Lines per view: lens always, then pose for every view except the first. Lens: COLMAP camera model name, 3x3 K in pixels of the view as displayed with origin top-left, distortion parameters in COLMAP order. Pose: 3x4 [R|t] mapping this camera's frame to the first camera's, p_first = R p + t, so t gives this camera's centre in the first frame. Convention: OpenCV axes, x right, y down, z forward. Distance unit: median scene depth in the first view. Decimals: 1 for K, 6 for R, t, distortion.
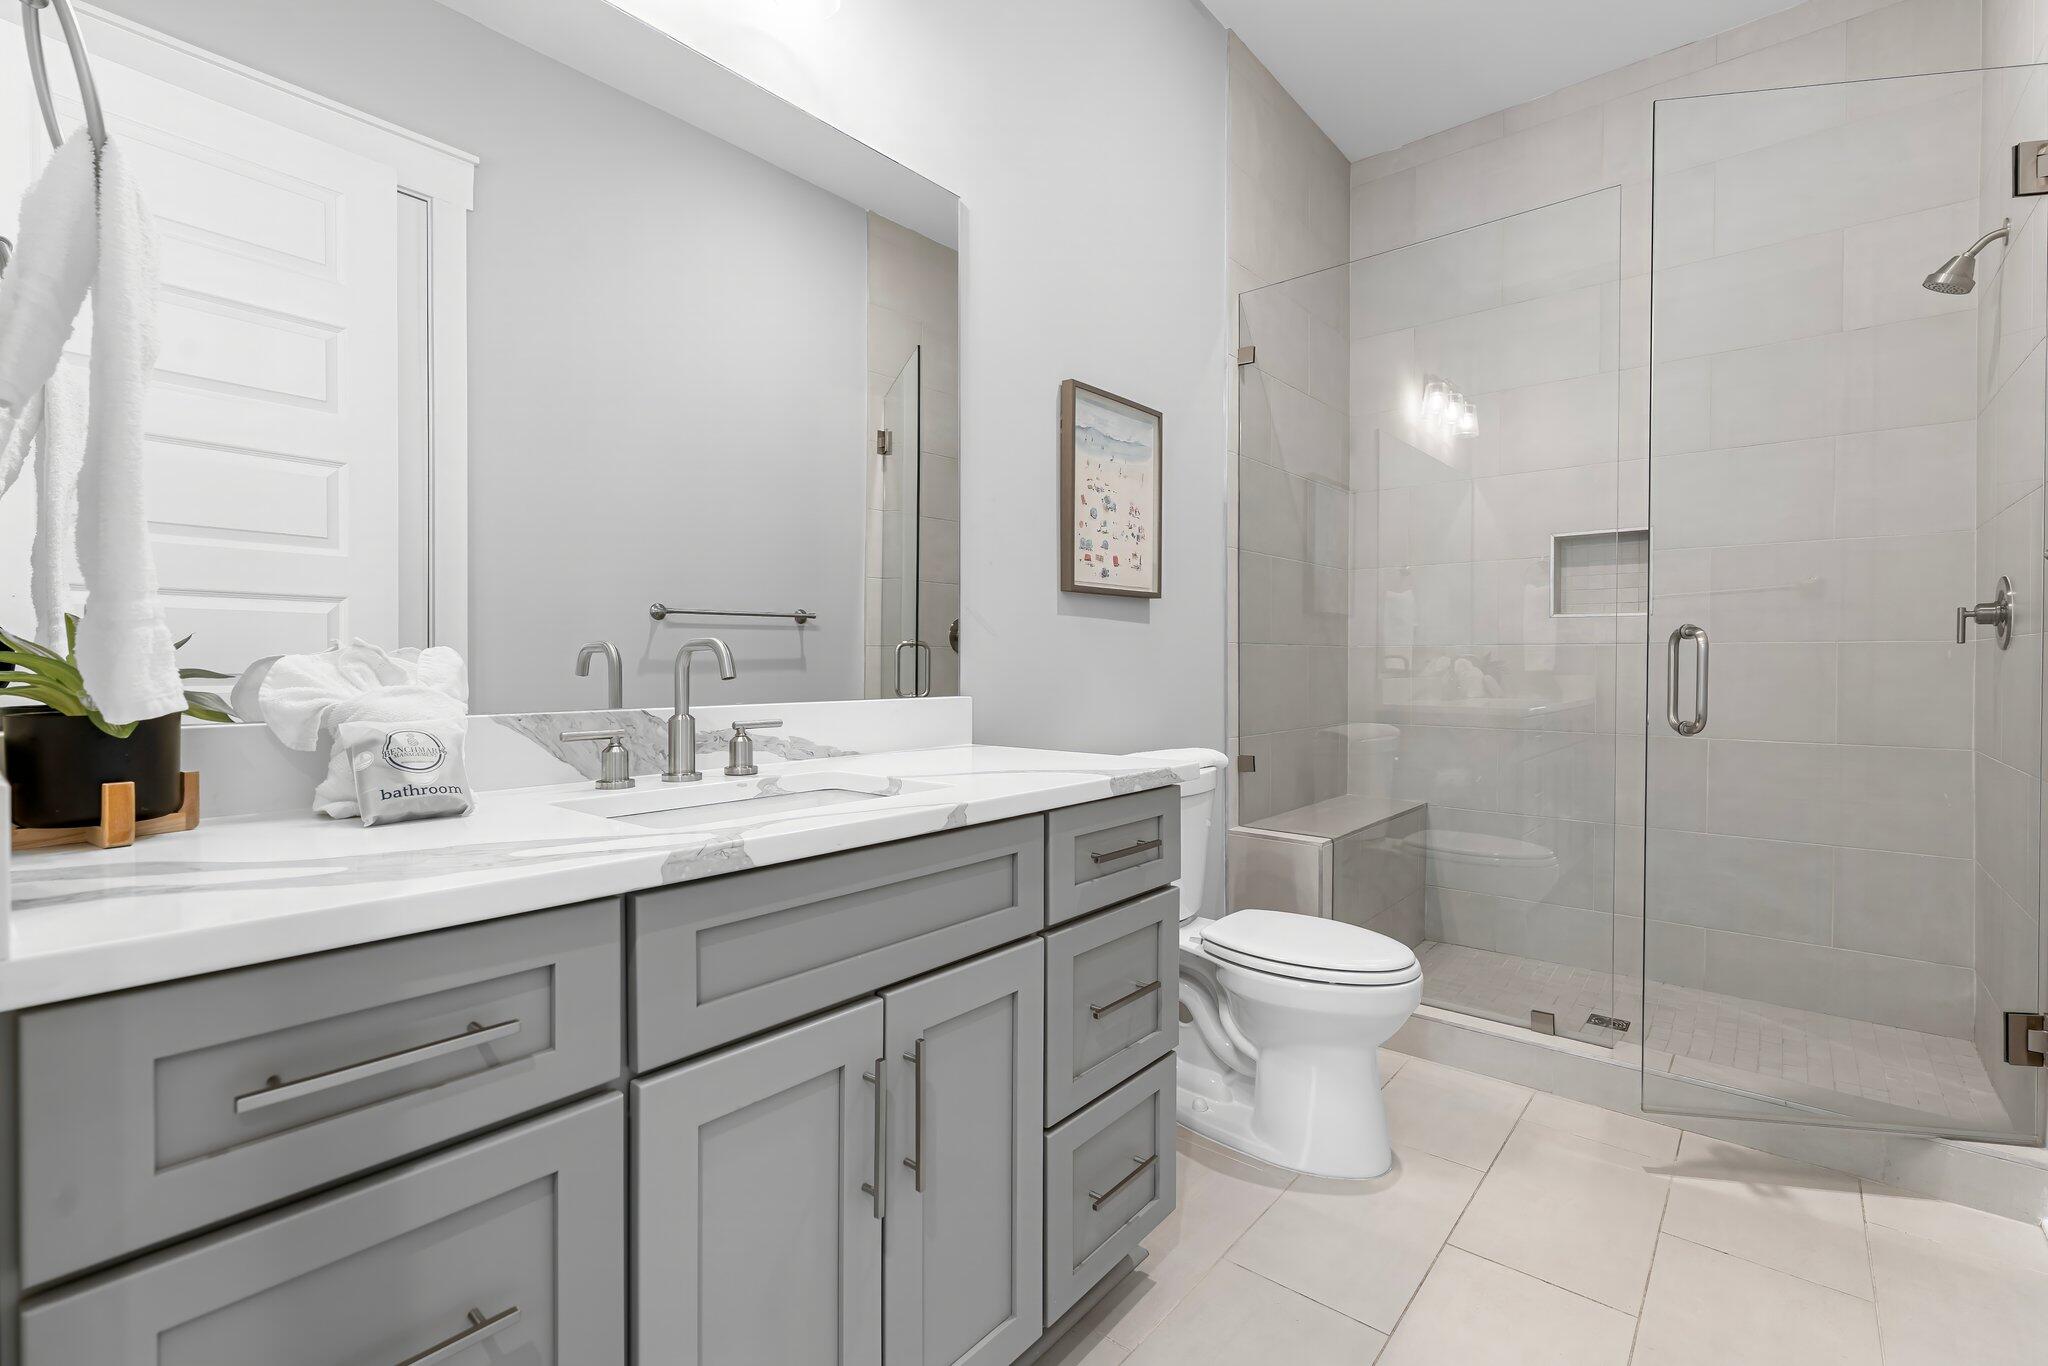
lens RADIAL K [[891.7, 0, 1024.0], [0, 891.7, 683.0], [0, 0, 1]] dist [0.026409, 0.000056]
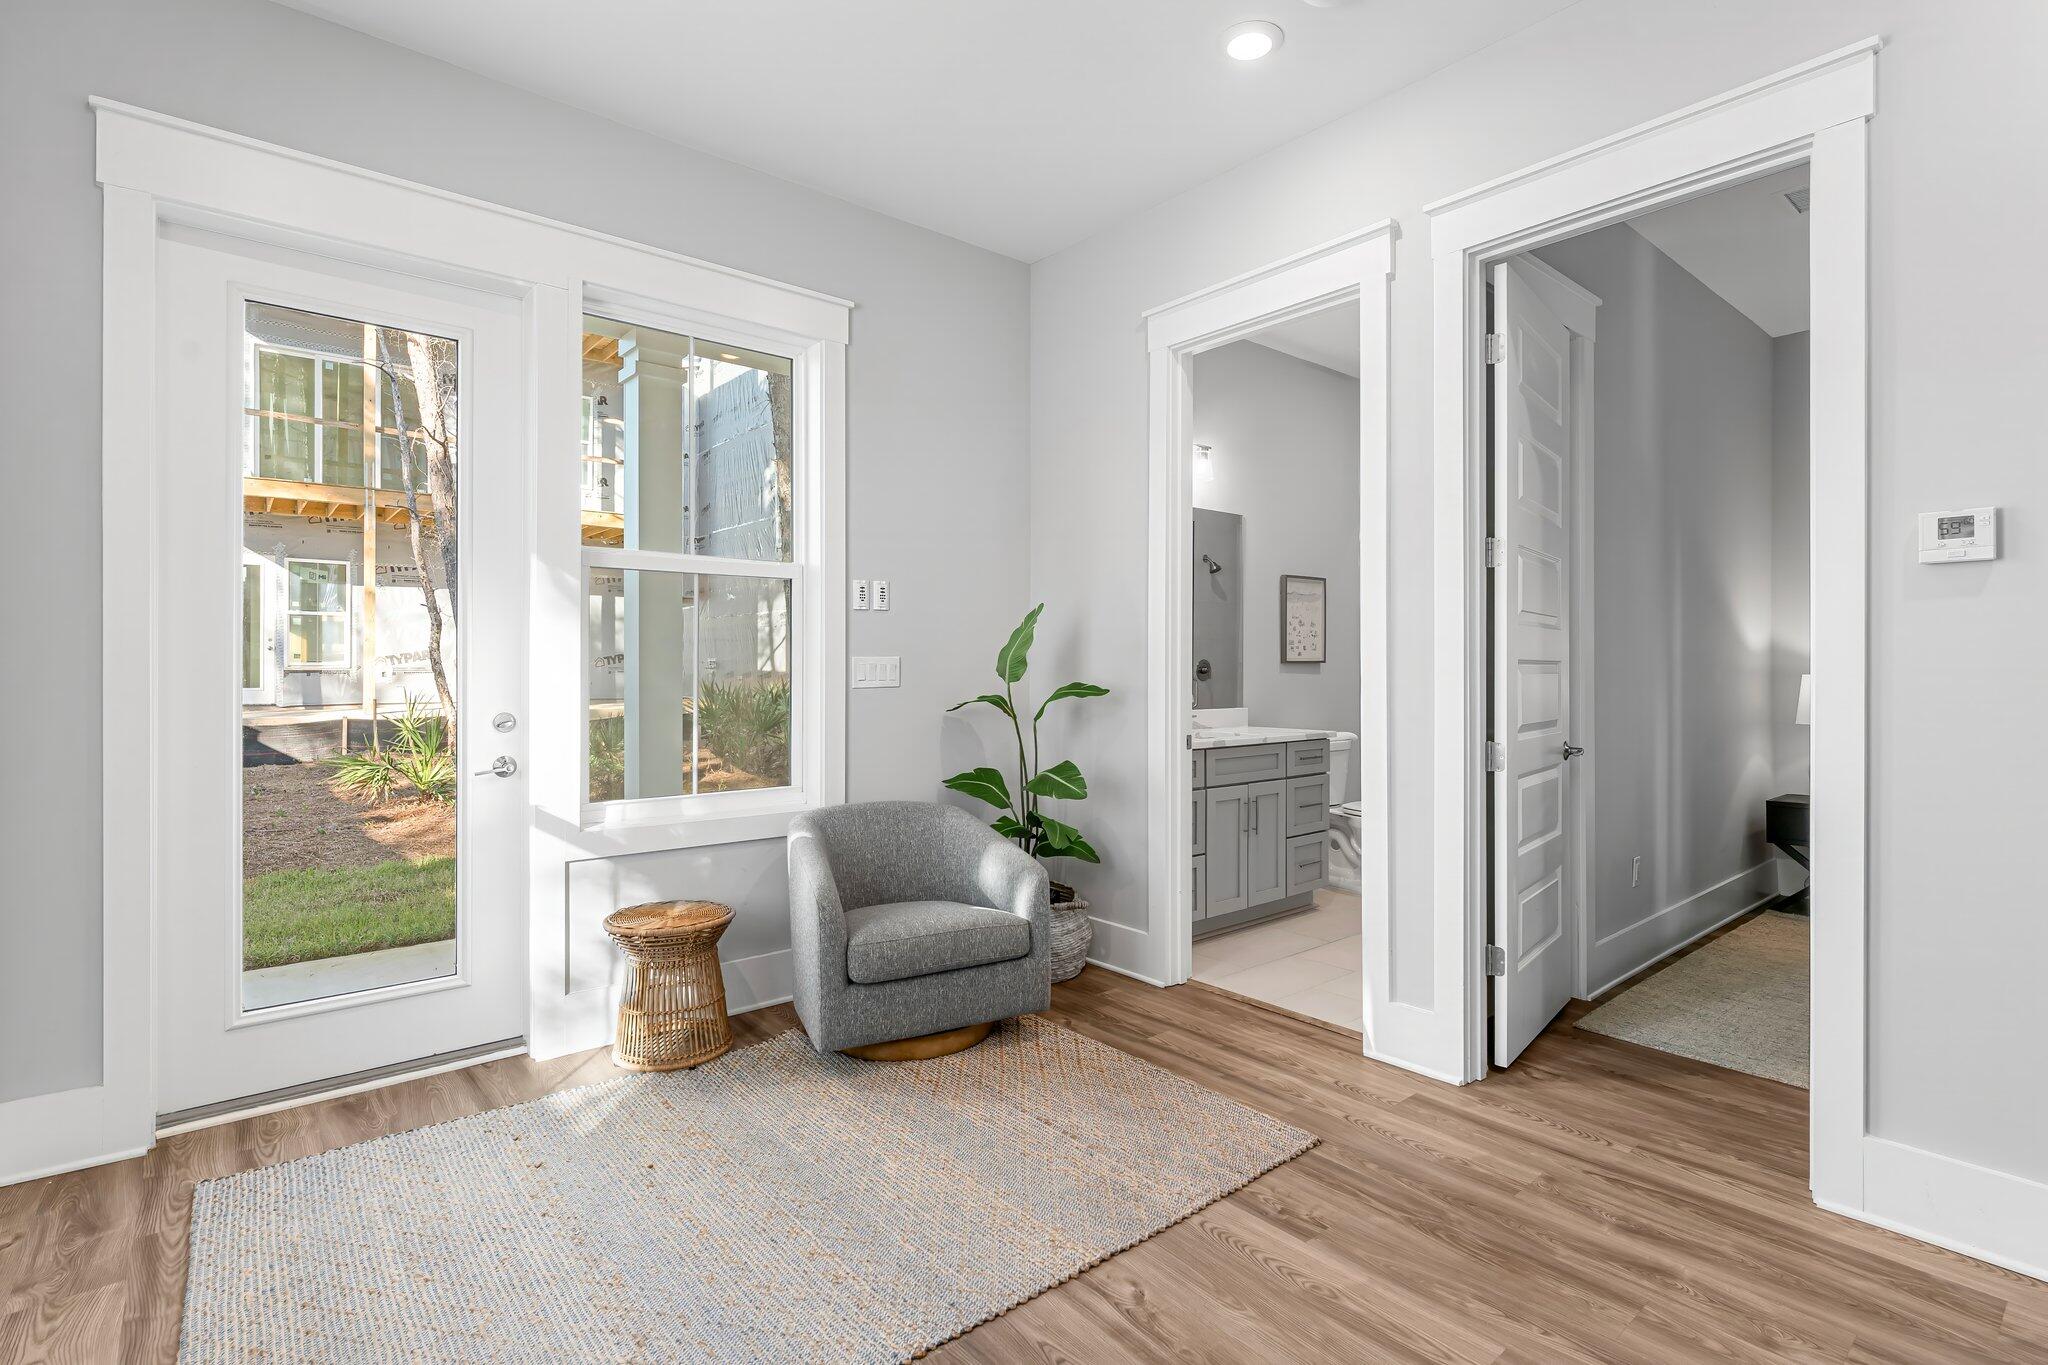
lens RADIAL K [[965.8, 0, 1017.0], [0, 965.8, 666.5], [0, 0, 1]] dist [0.002126, 0.000404]
pose [[0.985637, 0.001703, -0.168868, -0.213394], [-0.005042, 0.999800, -0.019350, -0.040802], [0.168802, 0.019923, 0.985449, -1.625478]]
